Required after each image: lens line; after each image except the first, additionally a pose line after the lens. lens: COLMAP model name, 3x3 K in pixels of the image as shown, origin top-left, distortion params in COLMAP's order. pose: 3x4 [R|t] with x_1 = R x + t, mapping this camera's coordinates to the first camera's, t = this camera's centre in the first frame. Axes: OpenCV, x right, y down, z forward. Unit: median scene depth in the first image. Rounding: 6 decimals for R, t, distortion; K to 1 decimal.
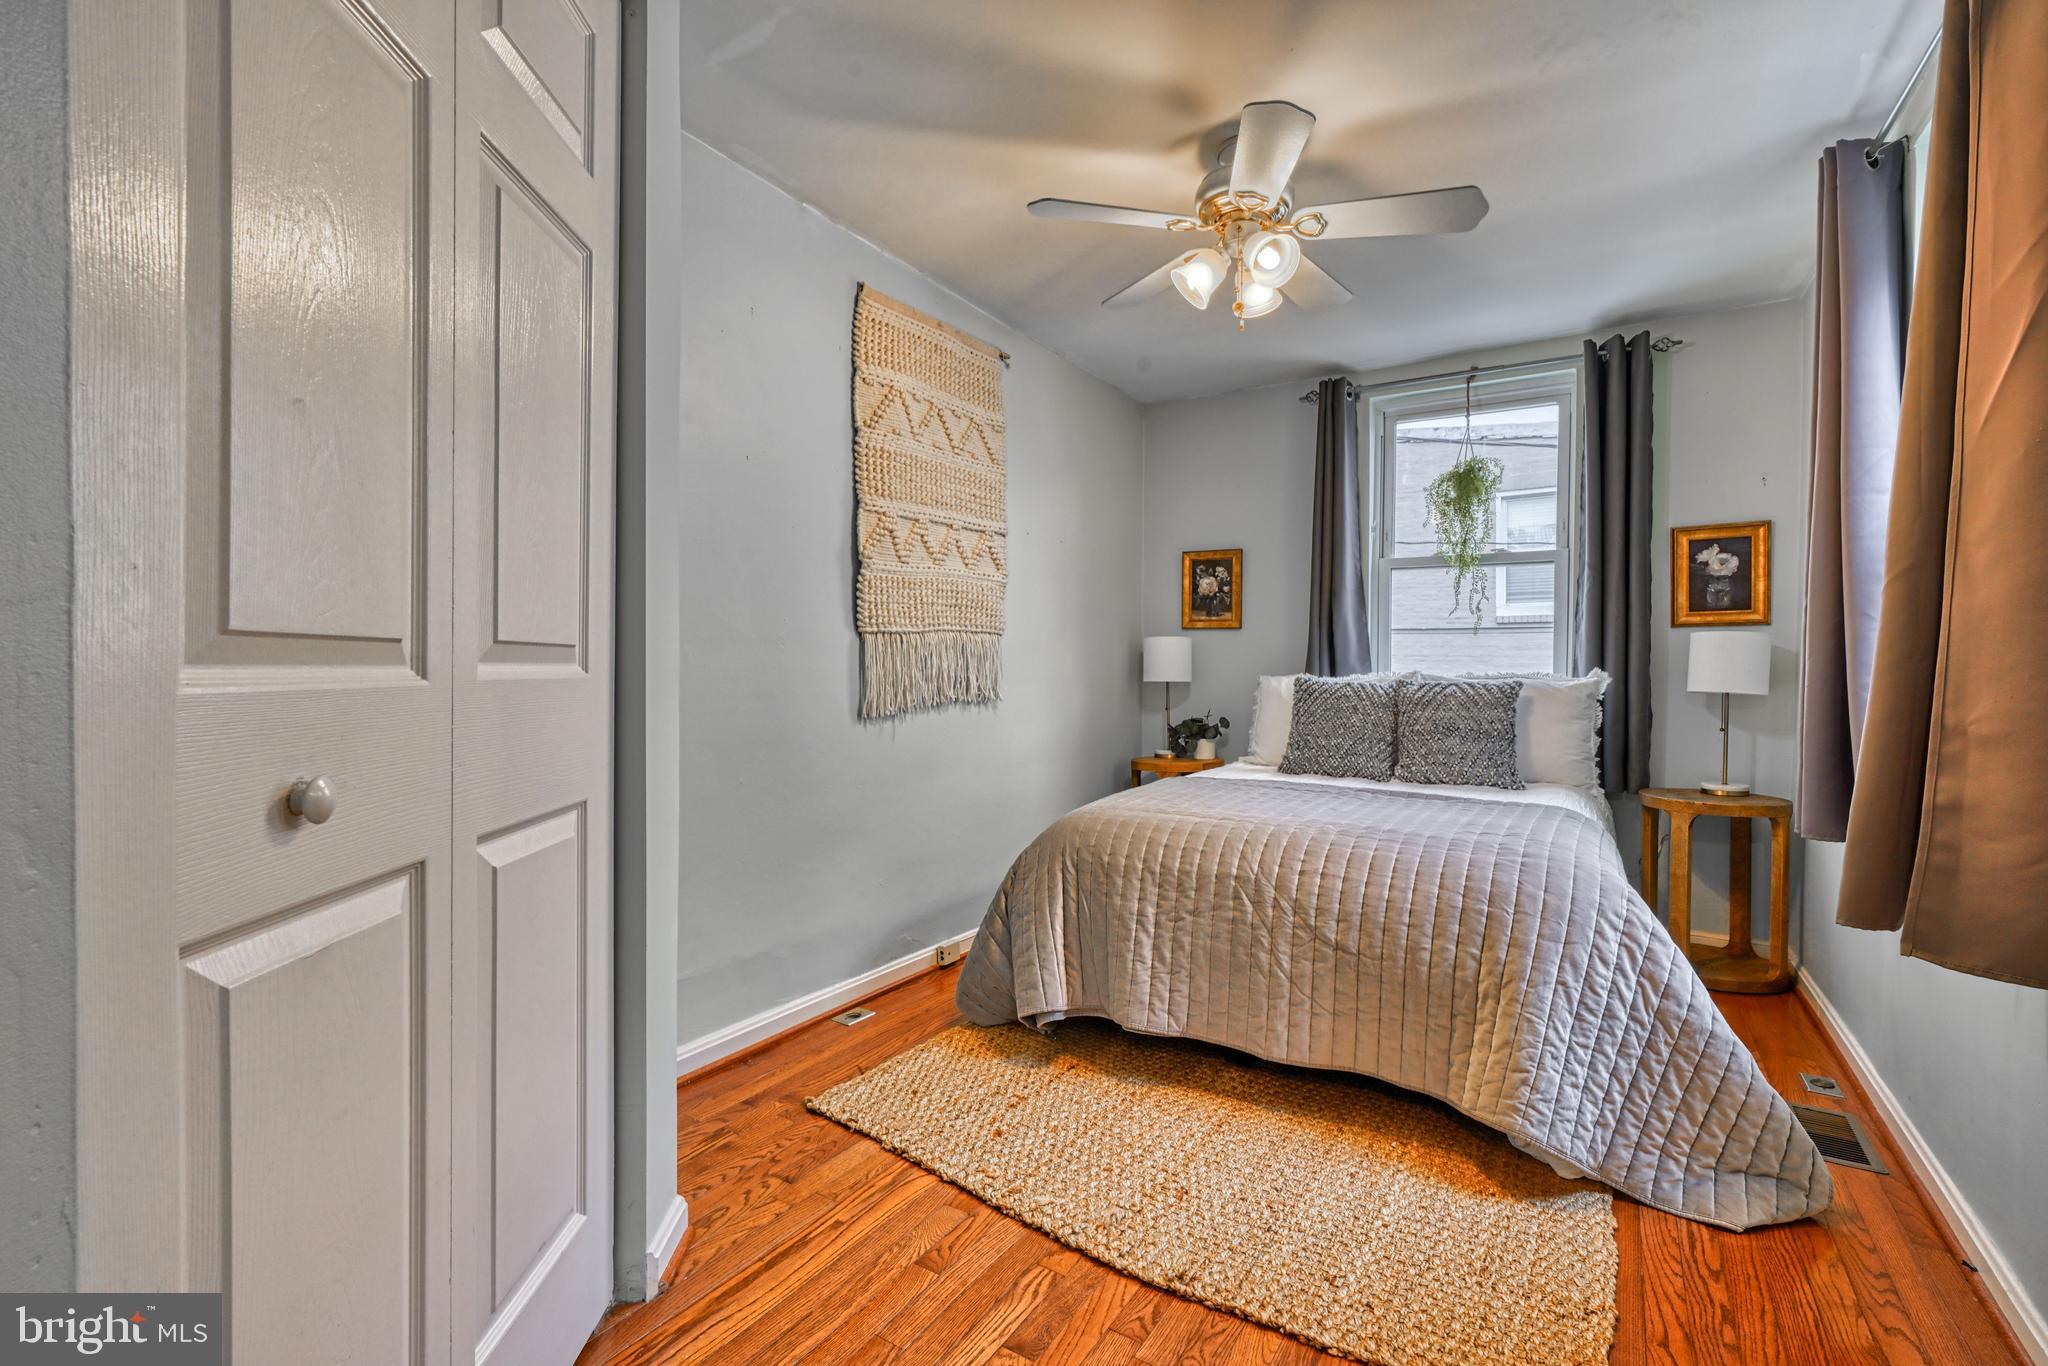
lens RADIAL K [[926.4, 0, 1012.1], [0, 926.4, 679.8], [0, 0, 1]] dist [-0.011878, 0.006423]
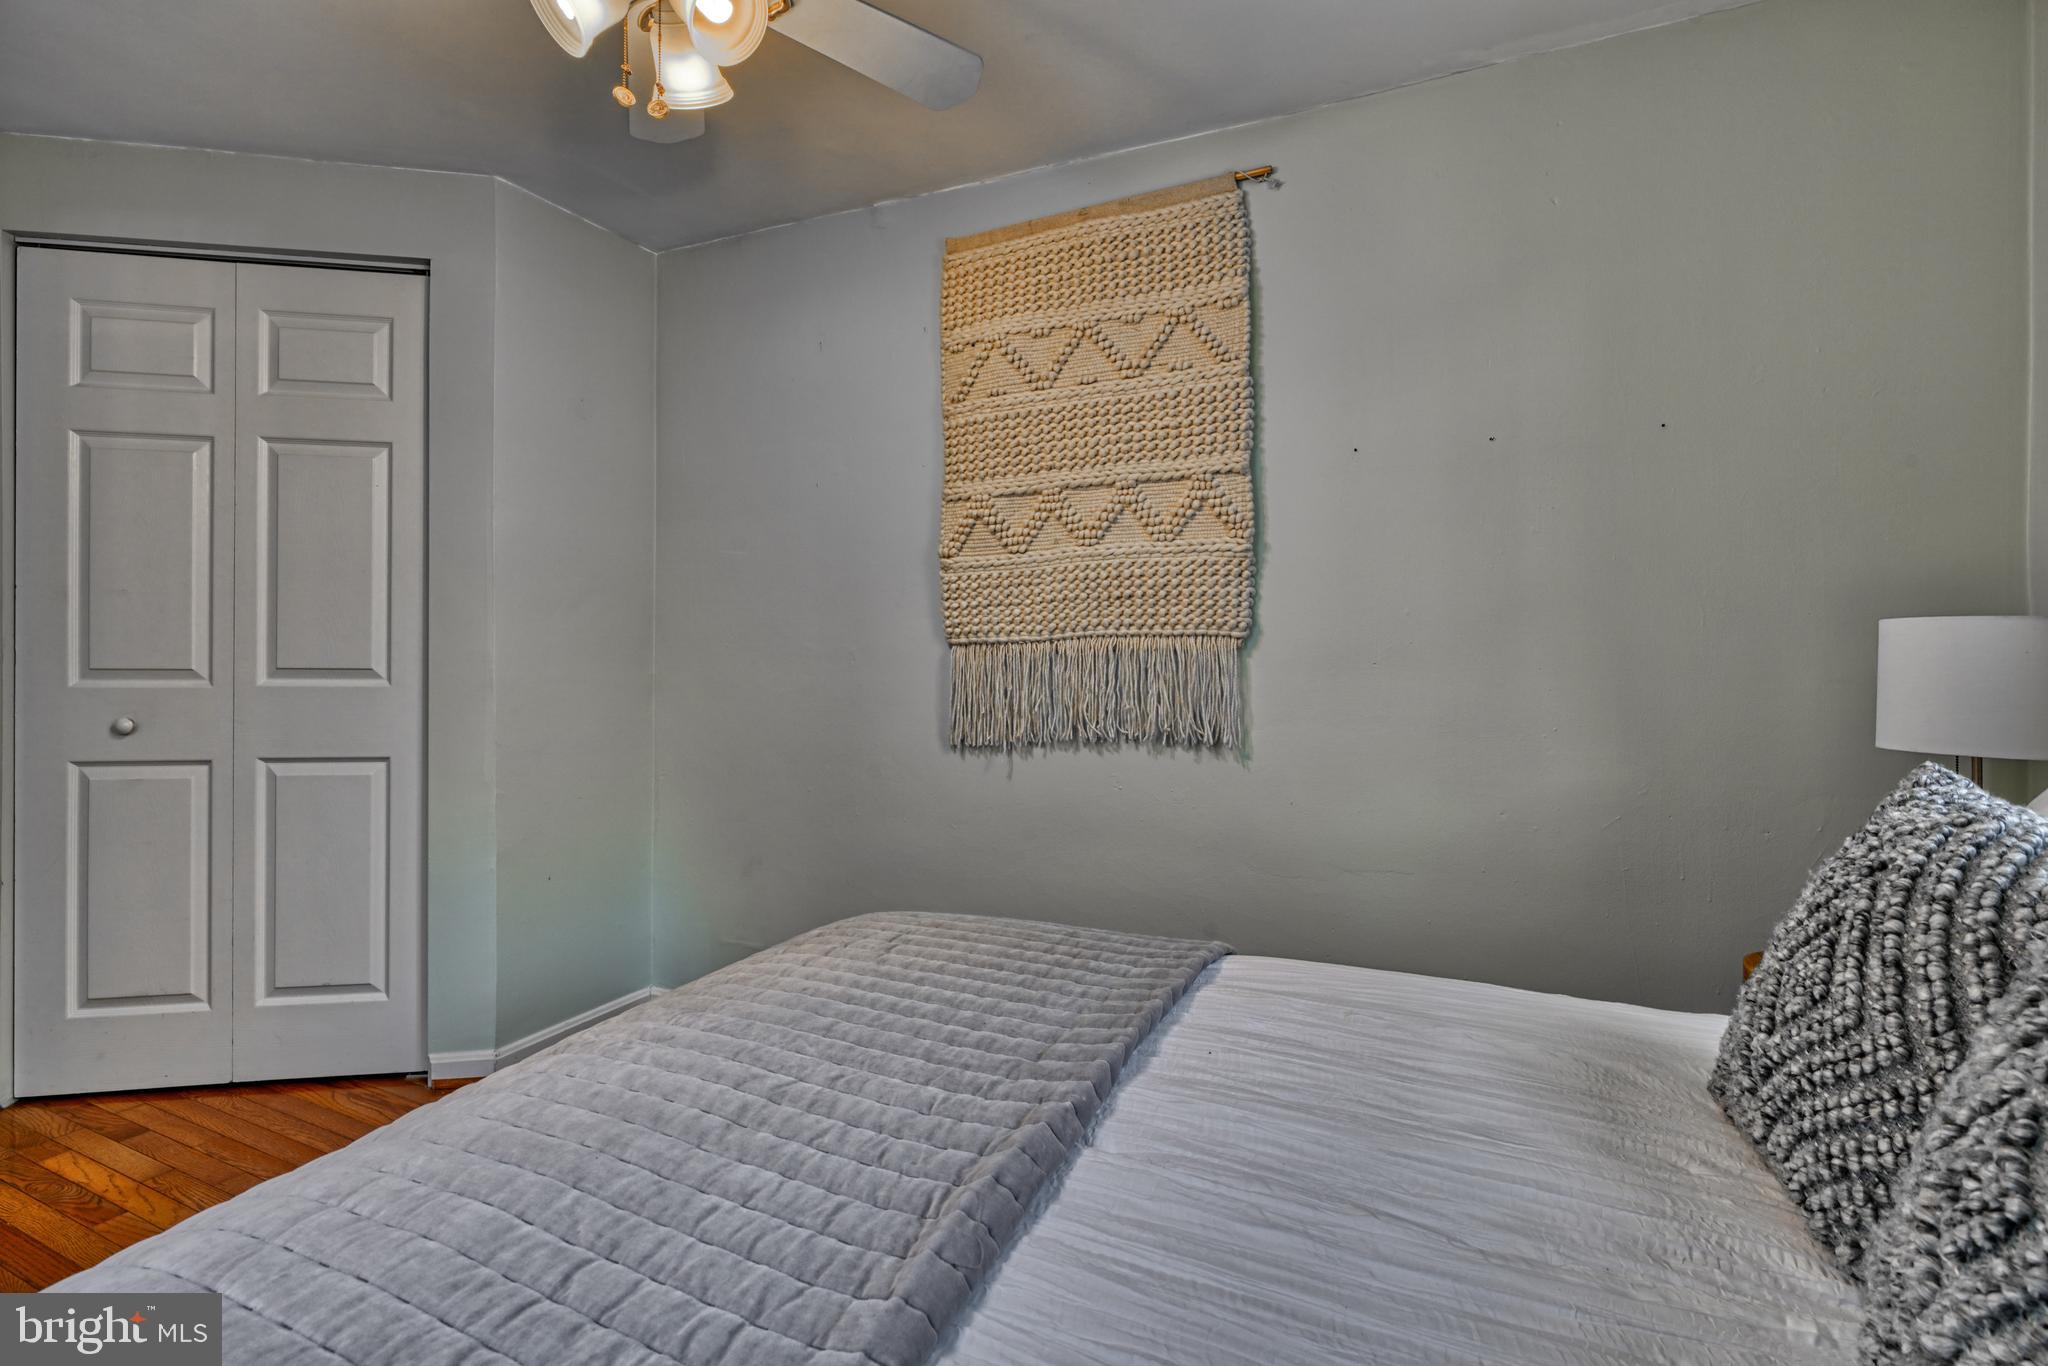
lens RADIAL K [[926.4, 0, 1012.1], [0, 926.4, 679.8], [0, 0, 1]] dist [-0.011878, 0.006423]
pose [[0.141900, -0.001053, -0.989880, 0.907764], [-0.018584, 0.999820, -0.003728, -0.023312], [0.989706, 0.018924, 0.141855, 1.227108]]
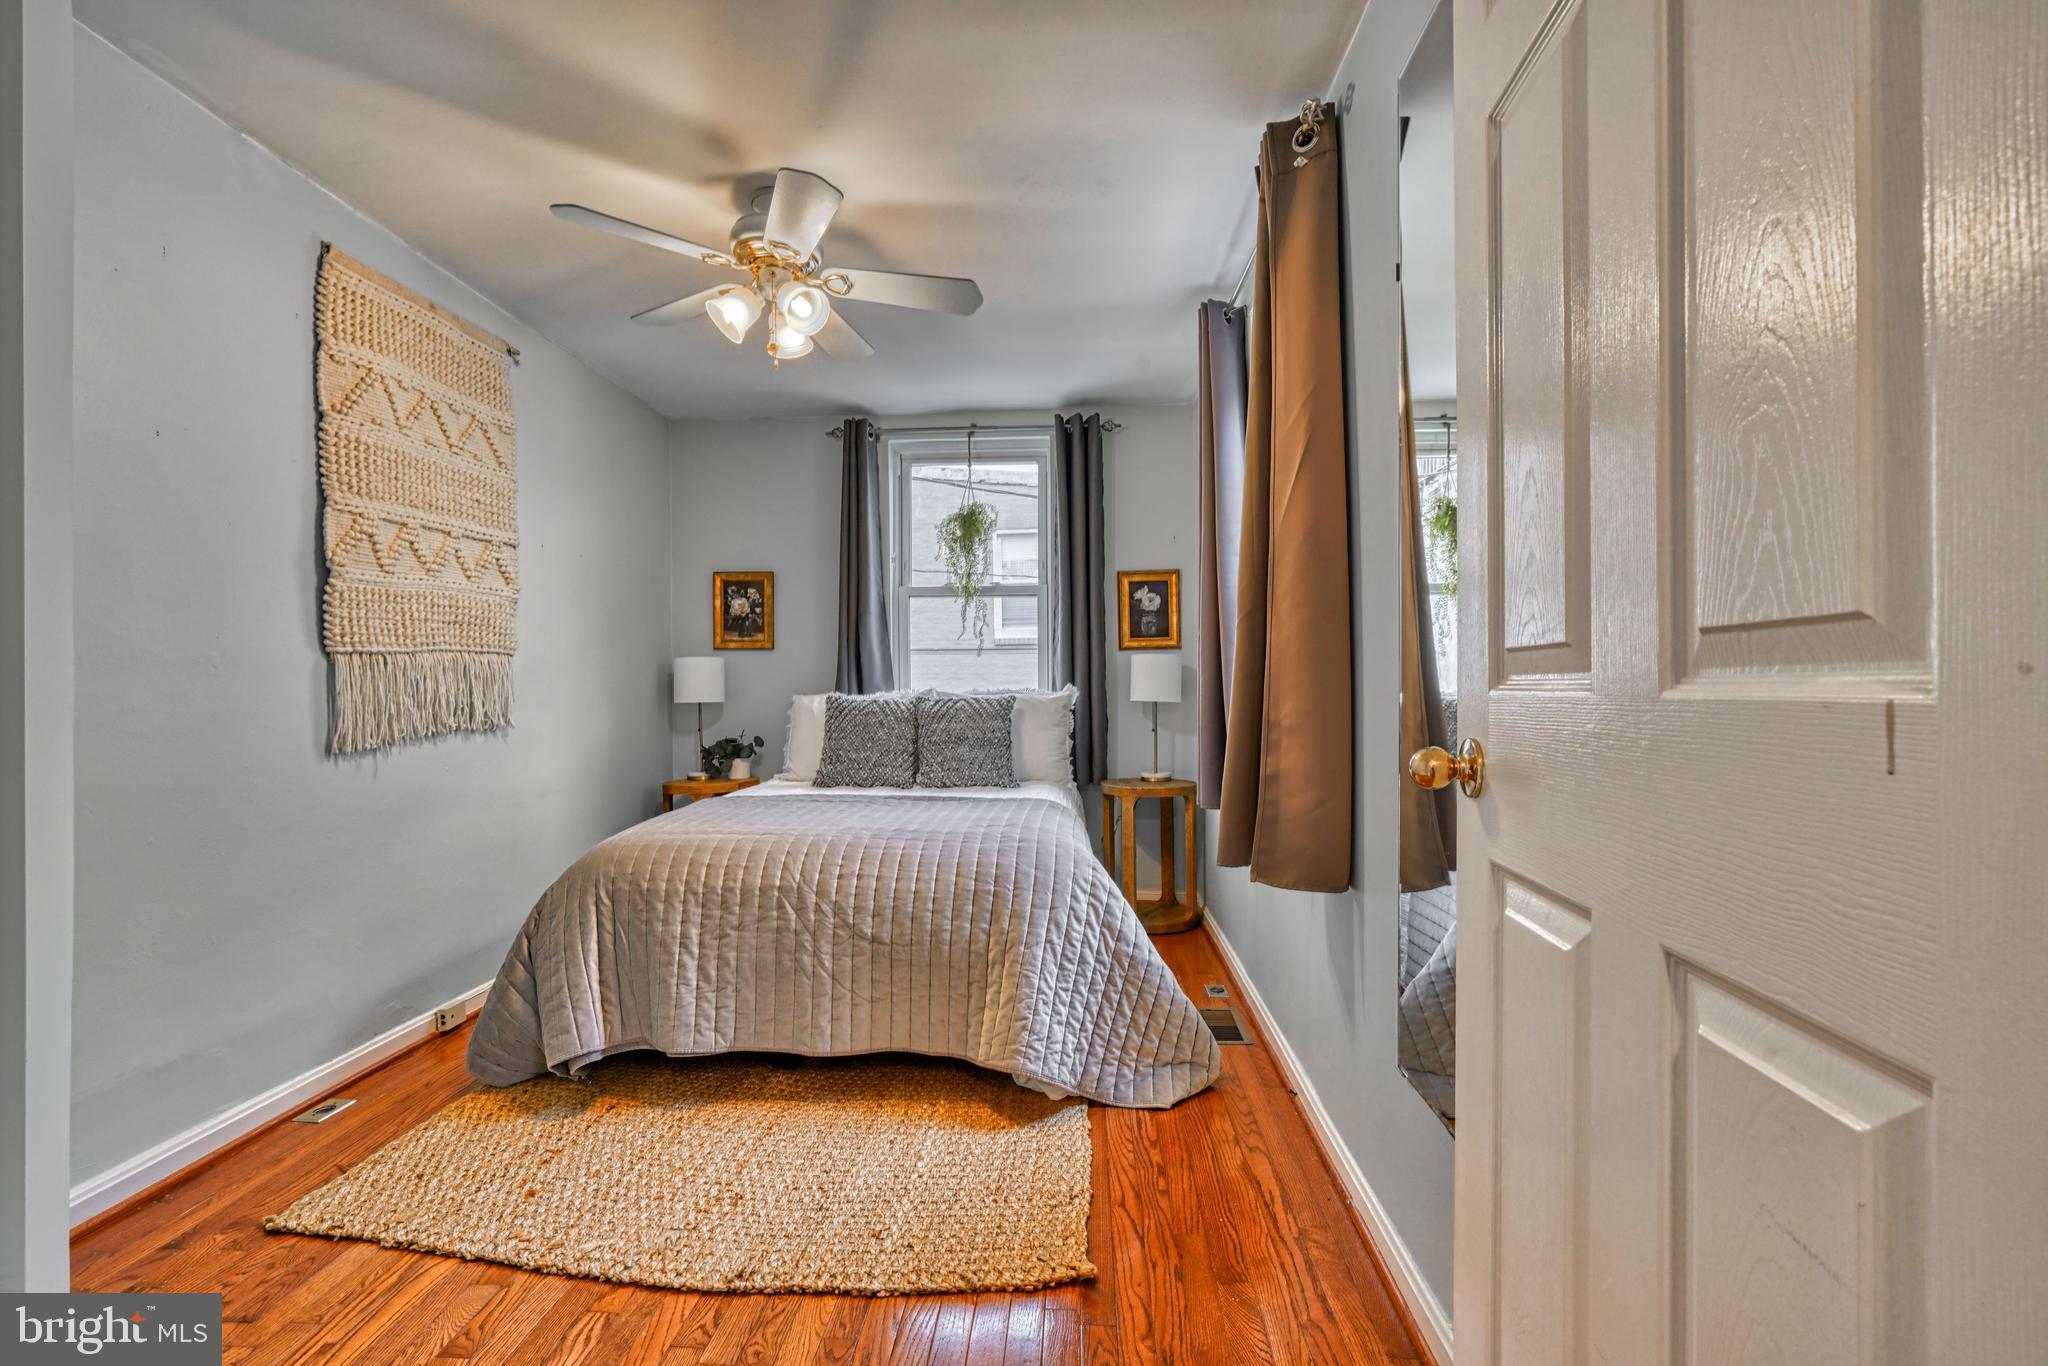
lens RADIAL K [[926.4, 0, 1012.1], [0, 926.4, 679.8], [0, 0, 1]] dist [-0.011878, 0.006423]
pose [[0.876948, -0.010869, 0.480463, -0.027969], [0.020629, 0.999674, -0.015038, -0.001150], [-0.480143, 0.023099, 0.876886, -0.051215]]
